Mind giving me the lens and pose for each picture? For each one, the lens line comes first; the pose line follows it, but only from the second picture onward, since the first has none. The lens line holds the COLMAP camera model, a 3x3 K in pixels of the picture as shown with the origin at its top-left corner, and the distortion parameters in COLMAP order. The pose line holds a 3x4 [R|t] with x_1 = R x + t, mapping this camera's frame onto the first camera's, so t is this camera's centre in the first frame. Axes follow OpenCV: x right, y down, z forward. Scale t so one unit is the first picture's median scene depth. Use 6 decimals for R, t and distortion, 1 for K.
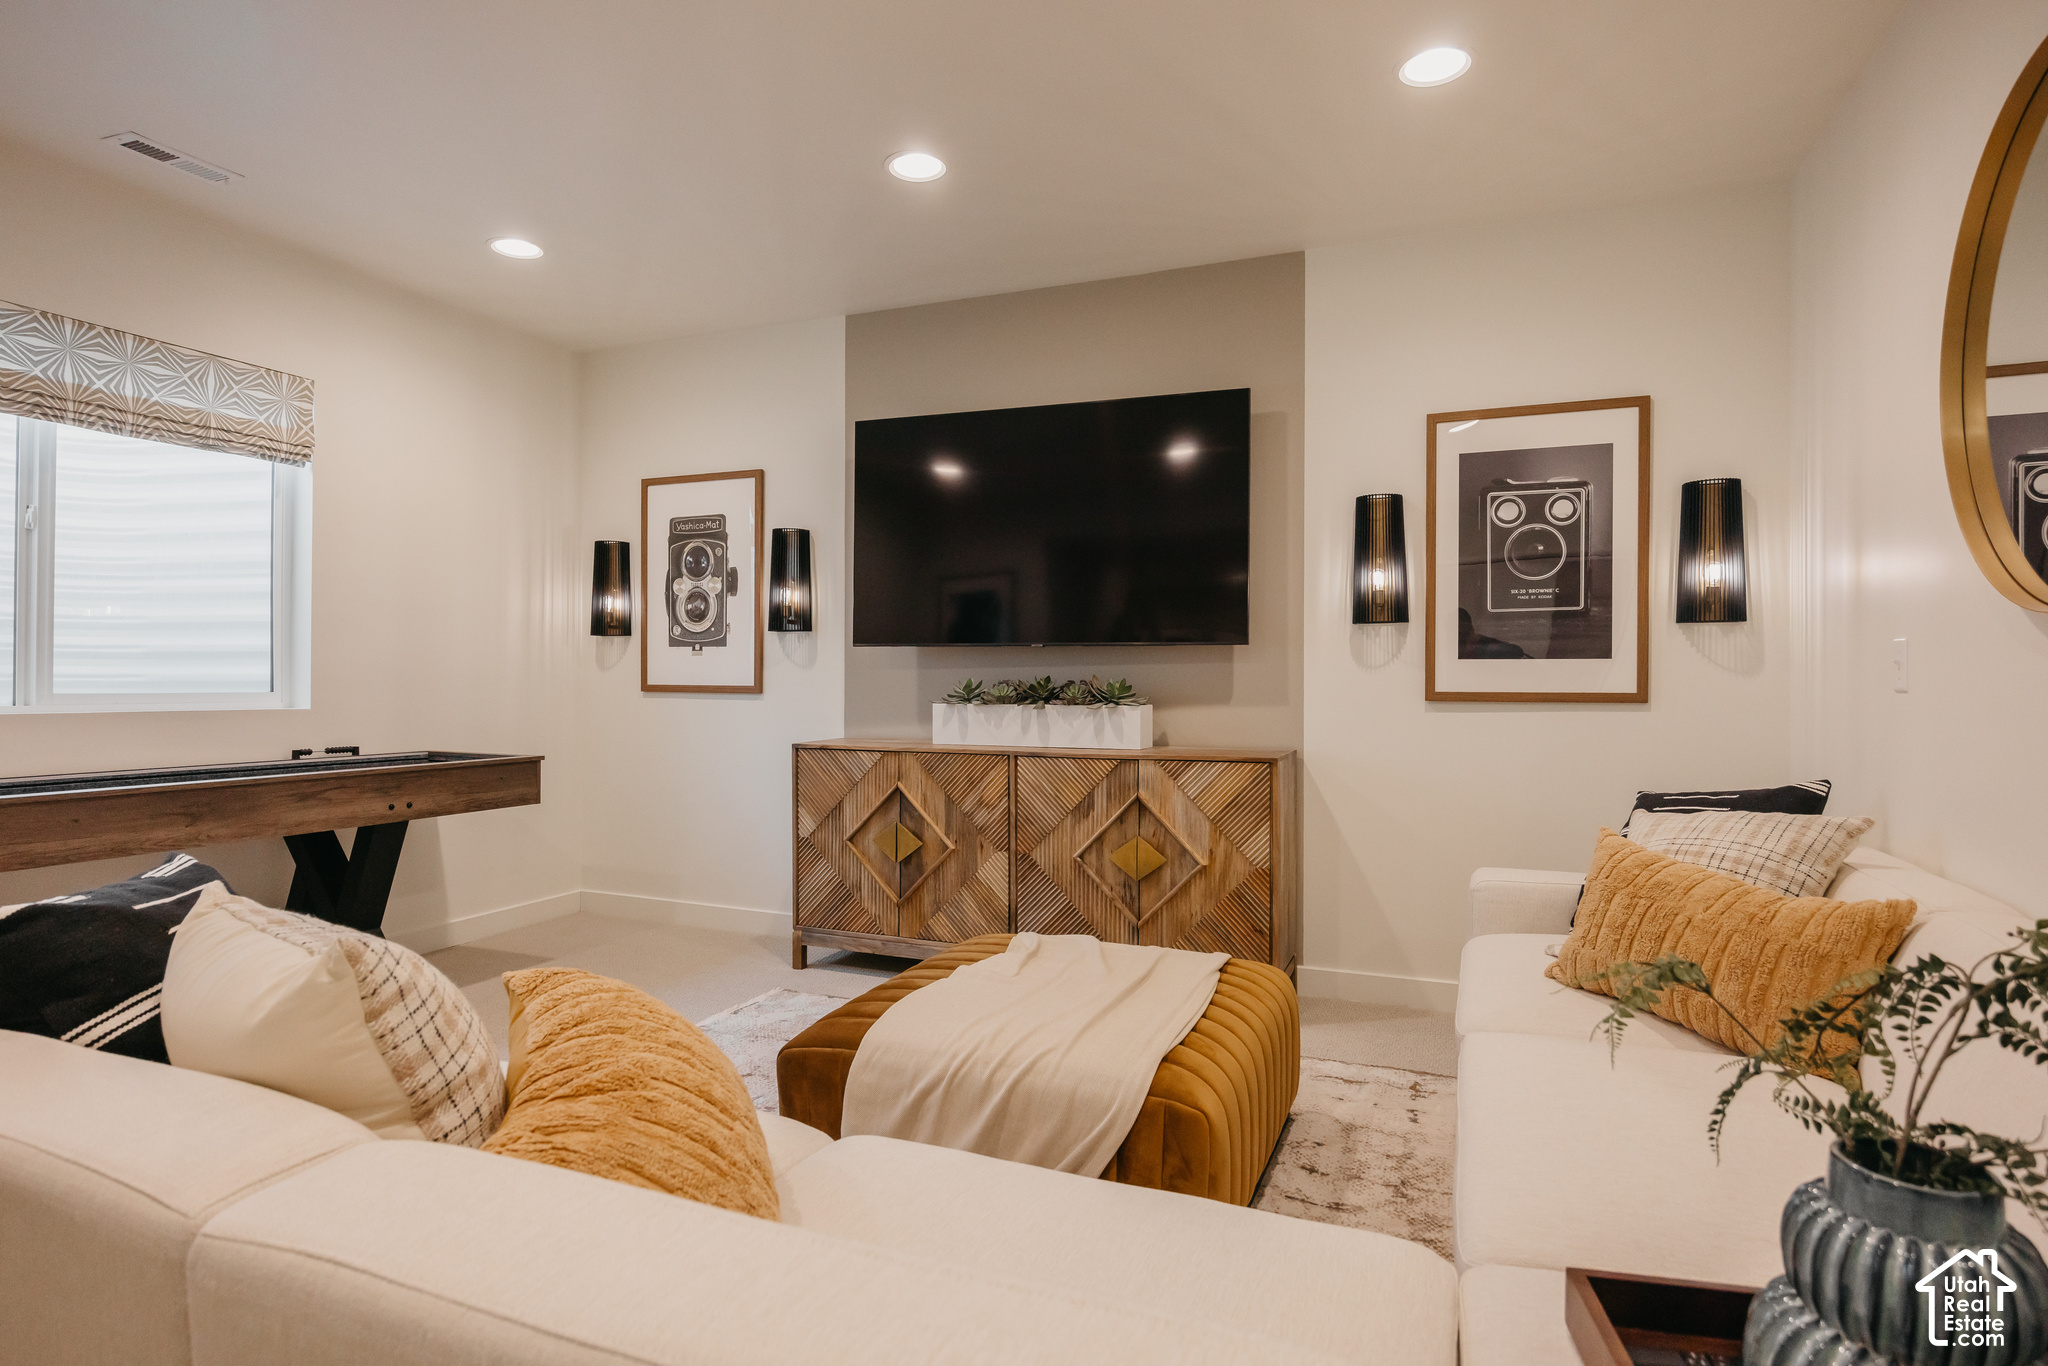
lens RADIAL K [[1065.9, 0, 1031.6], [0, 1065.9, 682.2], [0, 0, 1]] dist [-0.014450, 0.002100]
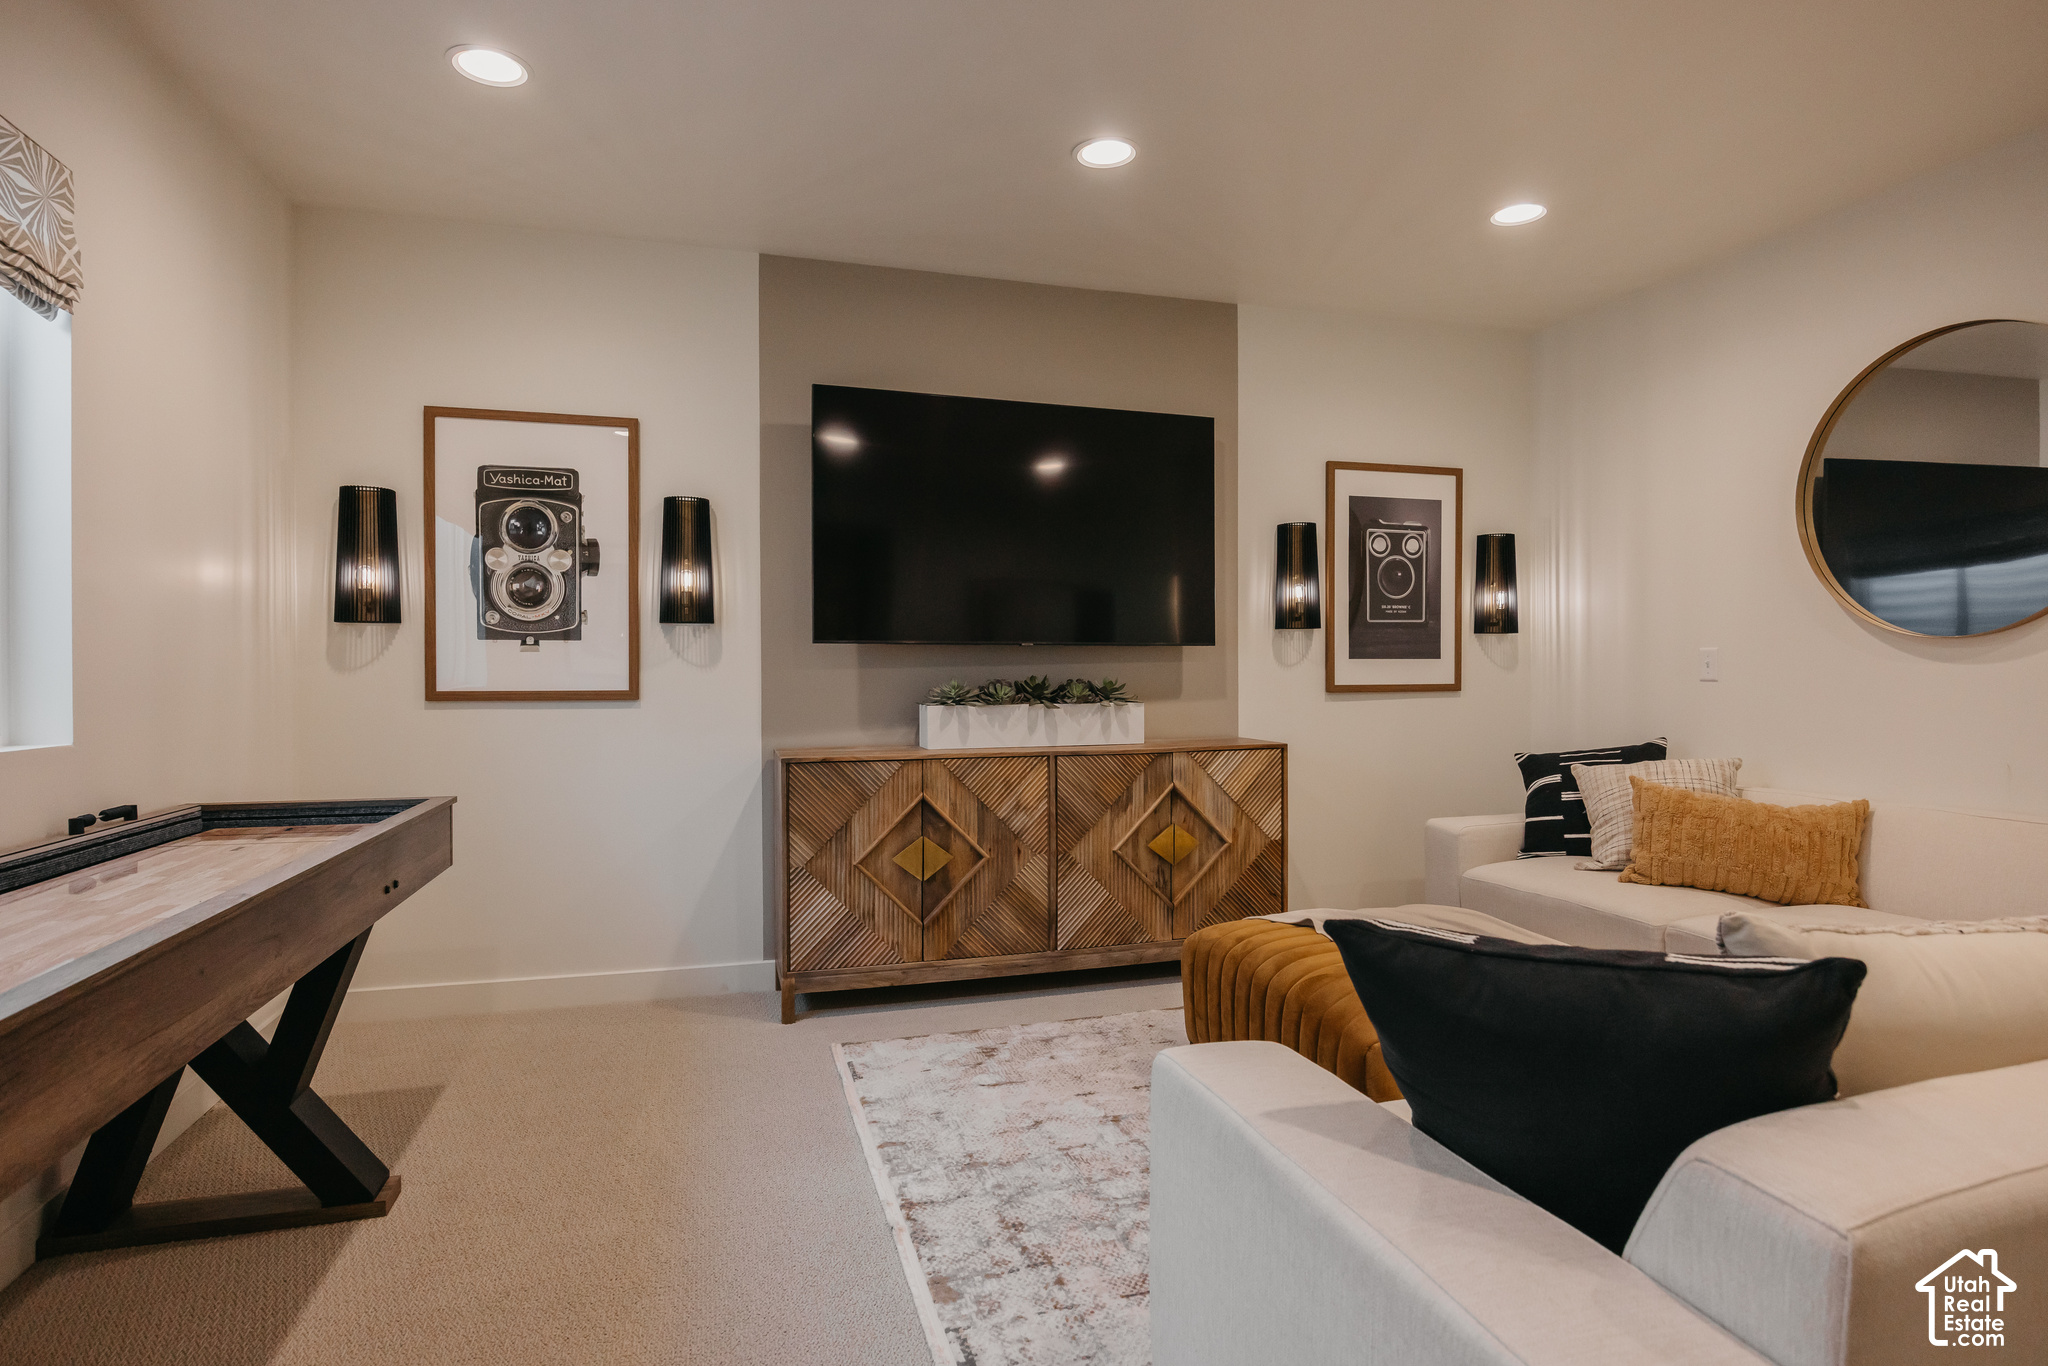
lens RADIAL K [[1065.9, 0, 1010.3], [0, 1065.9, 690.9], [0, 0, 1]] dist [-0.014450, 0.002100]
pose [[0.783189, -0.016957, 0.621552, -0.645726], [0.010121, 0.999843, 0.014525, -0.005952], [-0.621701, -0.005085, 0.783238, 0.244272]]
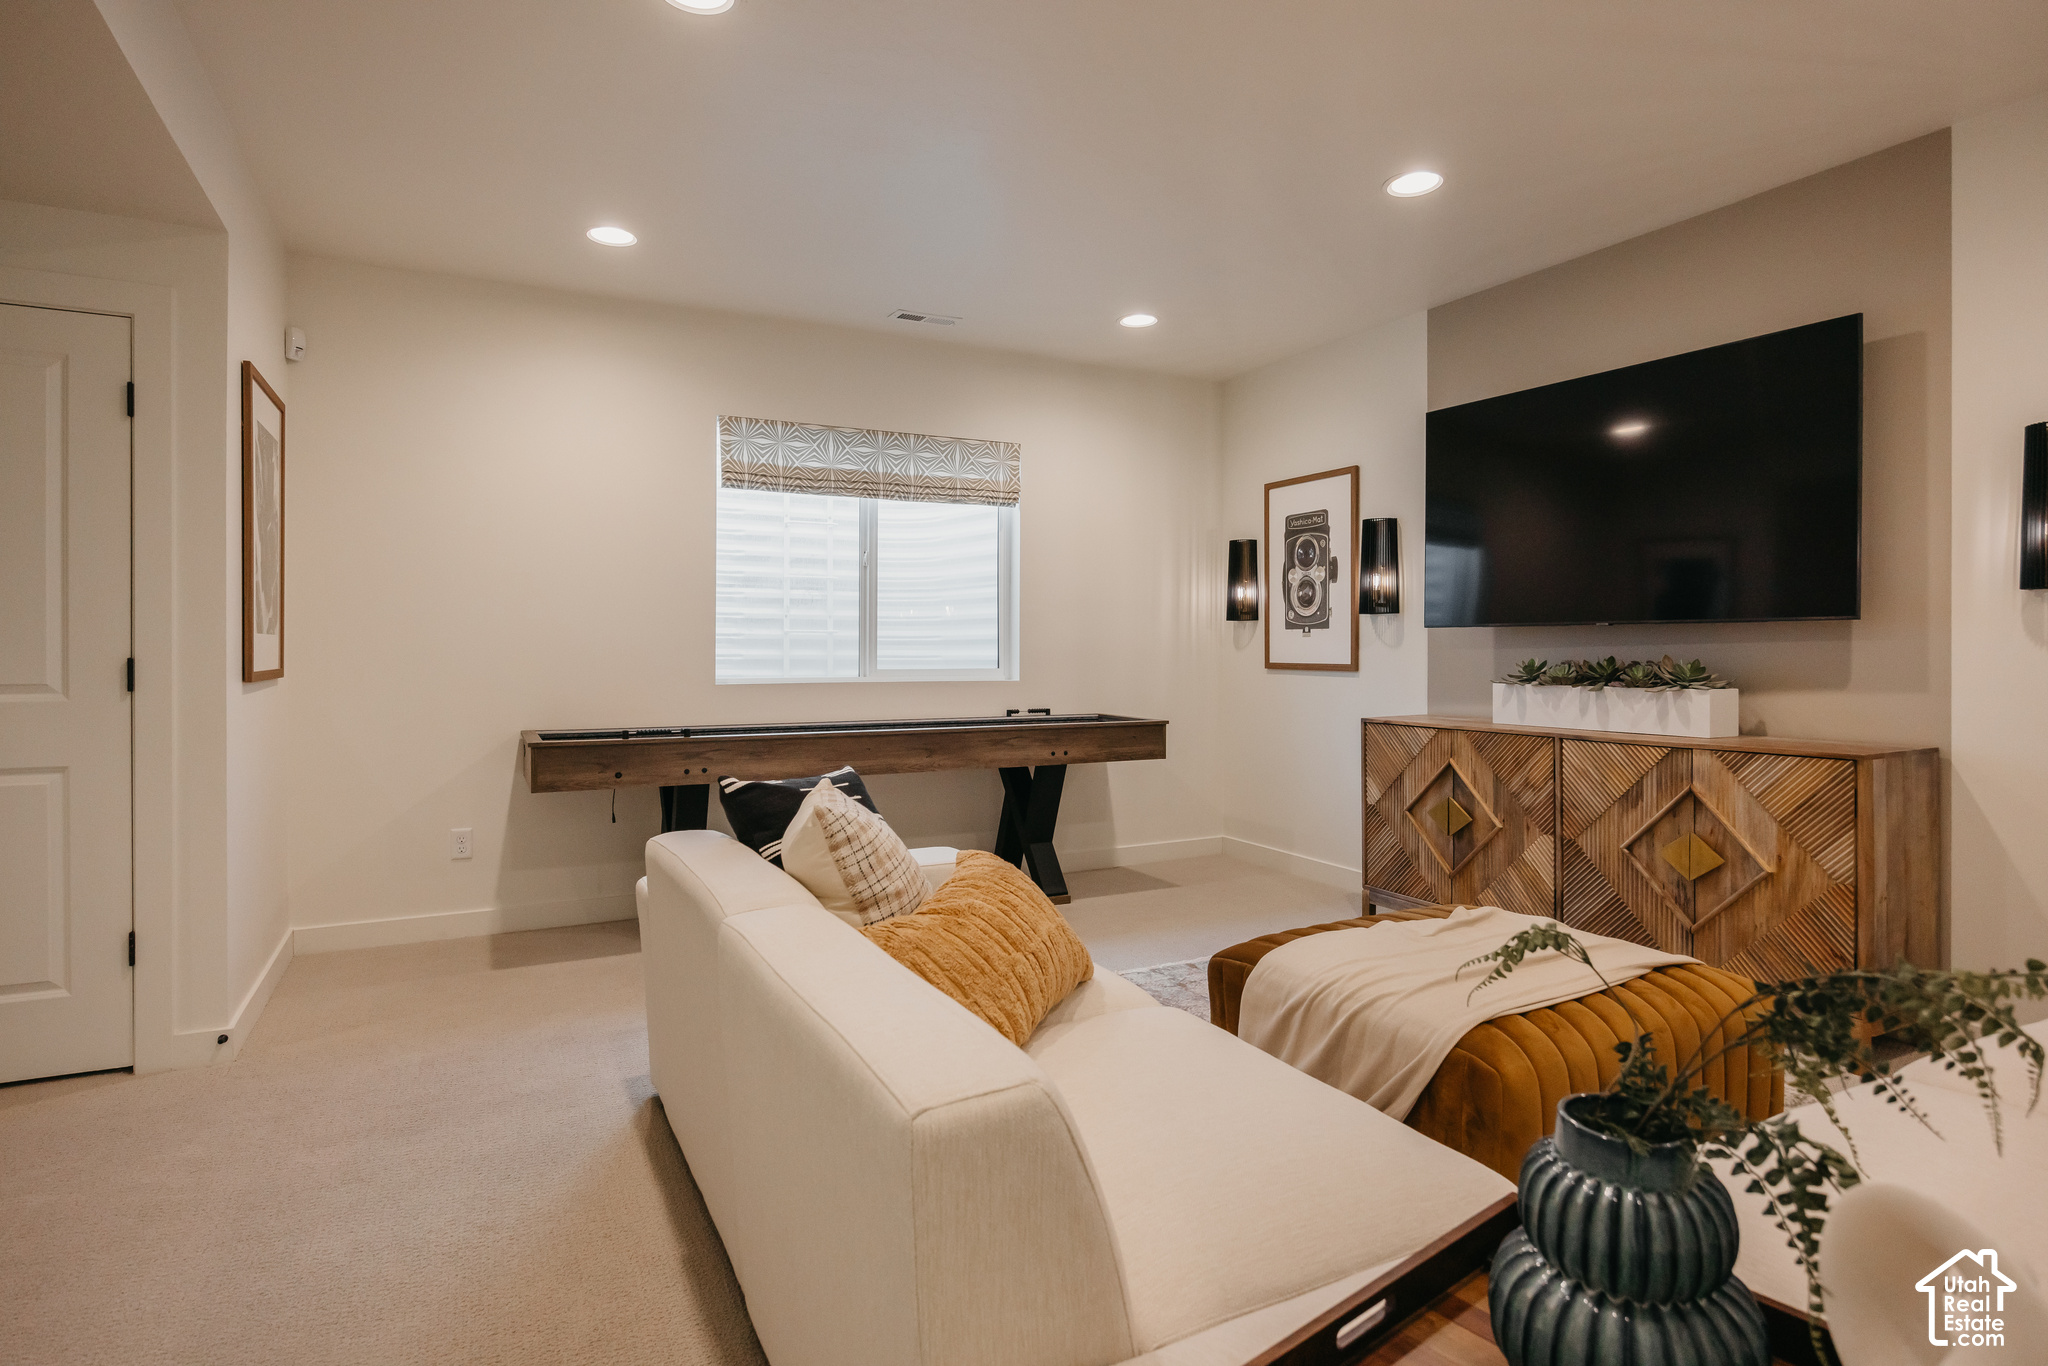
lens RADIAL K [[1065.9, 0, 1021.1], [0, 1065.9, 661.4], [0, 0, 1]] dist [-0.014450, 0.002100]
pose [[0.756805, 0.002507, -0.653636, 0.240703], [0.002013, 0.999979, 0.006167, -0.008404], [0.653638, -0.005983, 0.756784, -0.059958]]
